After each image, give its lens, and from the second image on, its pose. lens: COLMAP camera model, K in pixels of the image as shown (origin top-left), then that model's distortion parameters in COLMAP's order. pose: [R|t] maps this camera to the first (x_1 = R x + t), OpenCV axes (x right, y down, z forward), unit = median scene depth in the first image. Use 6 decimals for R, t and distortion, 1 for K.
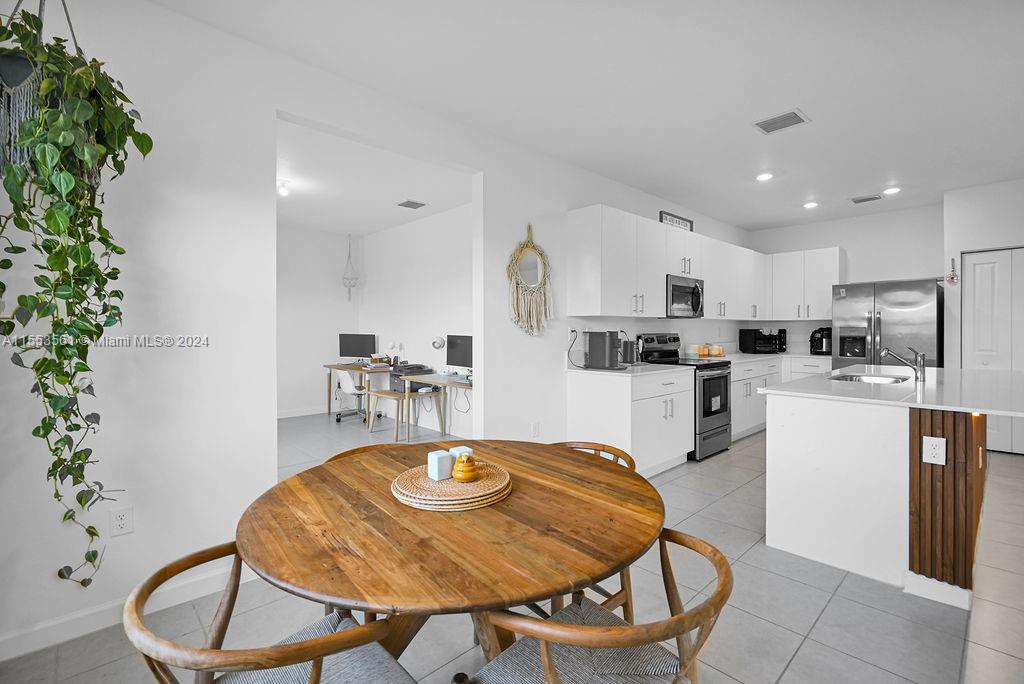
lens RADIAL K [[462.0, 0, 519.2], [0, 462.0, 331.4], [0, 0, 1]] dist [-0.000106, 0.000059]
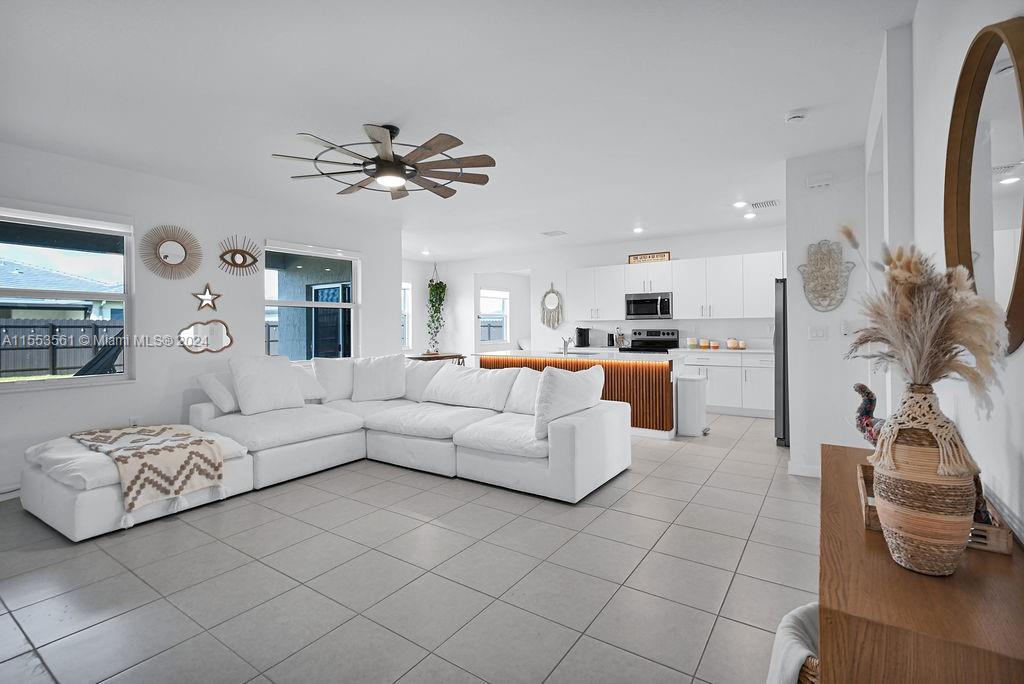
lens RADIAL K [[471.0, 0, 508.9], [0, 471.0, 328.5], [0, 0, 1]] dist [0.004250, 0.000204]
pose [[0.217544, 0.005385, -0.976036, 1.796015], [0.004615, 0.999968, 0.006545, -0.010761], [0.976040, -0.005928, 0.217512, 0.193867]]
